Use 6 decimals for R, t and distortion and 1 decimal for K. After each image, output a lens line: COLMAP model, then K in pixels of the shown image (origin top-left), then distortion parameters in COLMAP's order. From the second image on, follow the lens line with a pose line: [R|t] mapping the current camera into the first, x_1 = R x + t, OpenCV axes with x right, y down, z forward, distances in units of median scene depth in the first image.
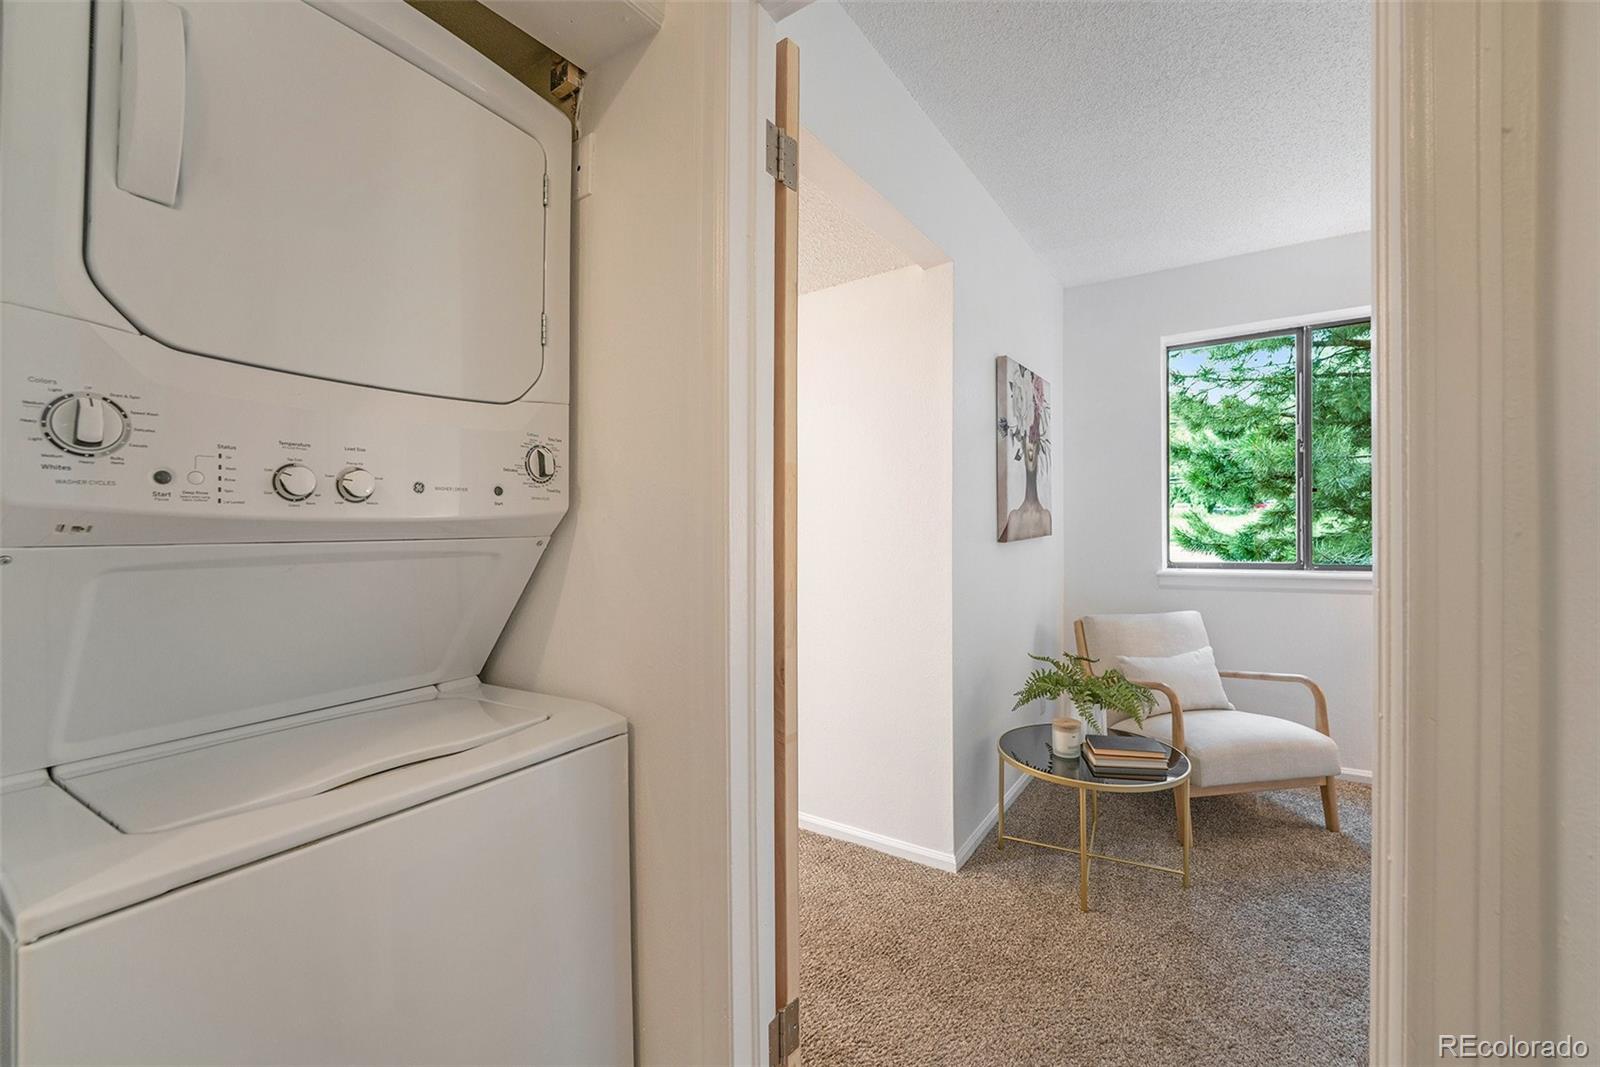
lens RADIAL K [[658.4, 0, 801.3], [0, 658.4, 538.4], [0, 0, 1]] dist [-0.027470, -0.000335]
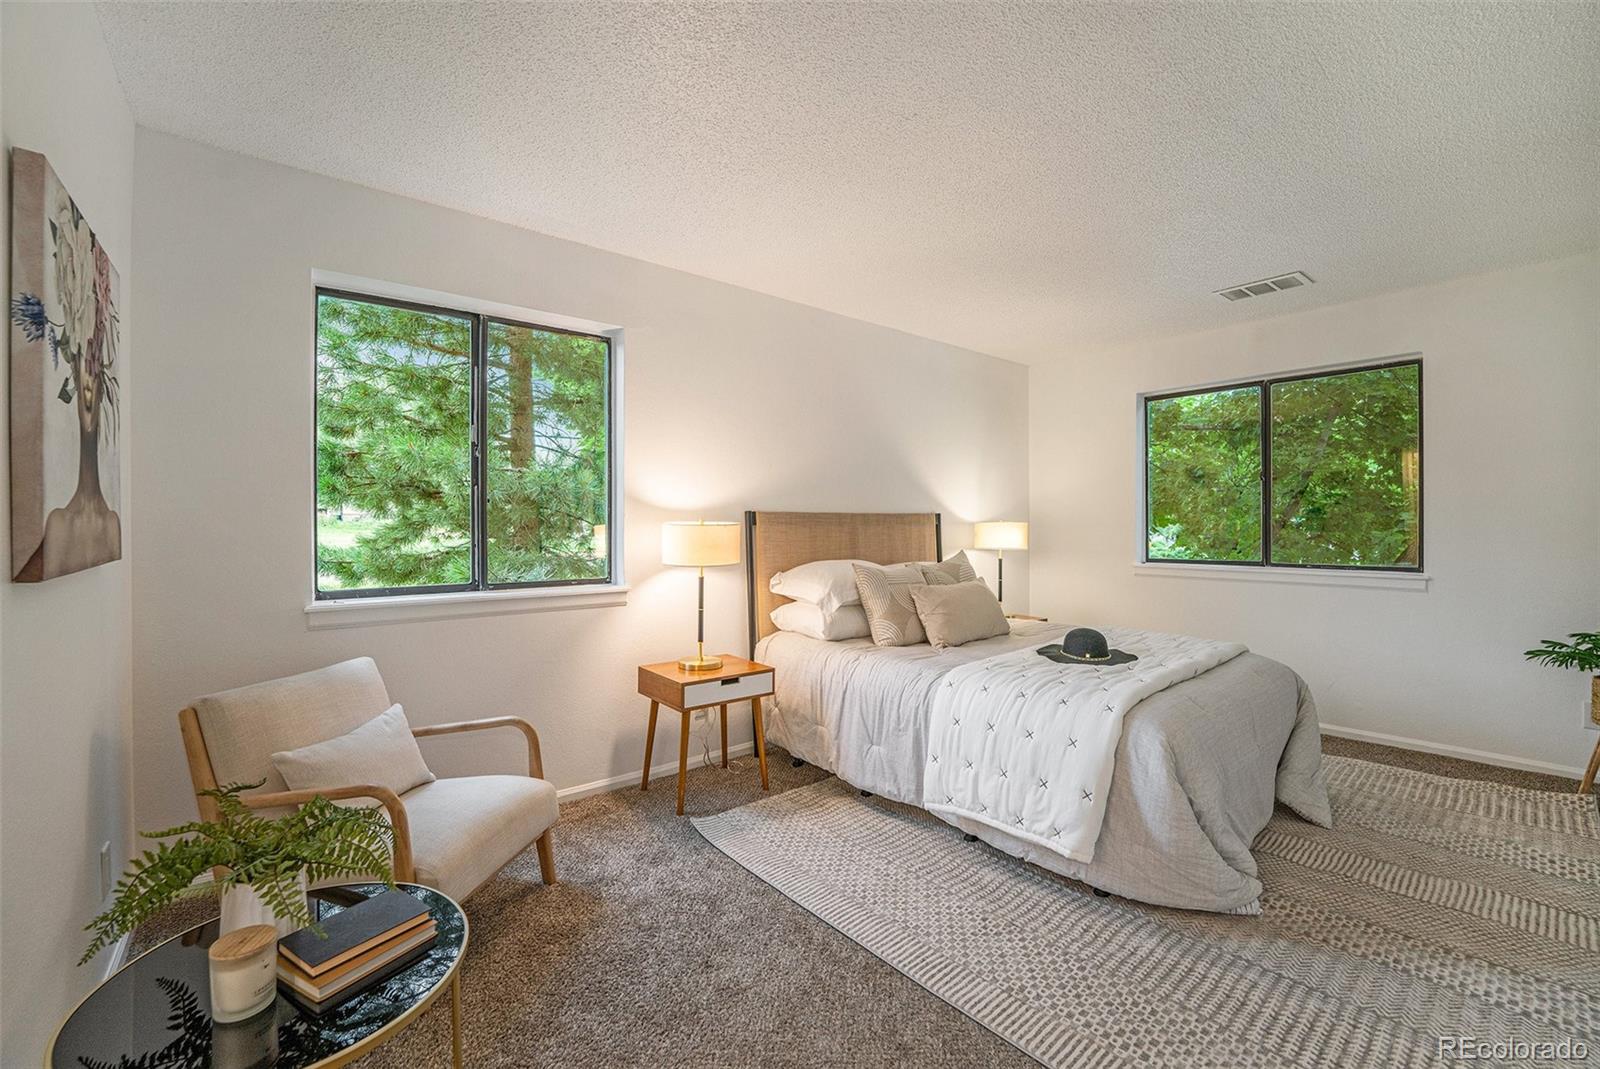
lens RADIAL K [[677.7, 0, 796.6], [0, 677.7, 538.8], [0, 0, 1]] dist [-0.018999, 0.002385]
pose [[0.322236, -0.000281, 0.946659, 0.050158], [0.017937, 0.999822, -0.005808, -0.009949], [-0.946490, 0.018852, 0.322183, 0.339200]]
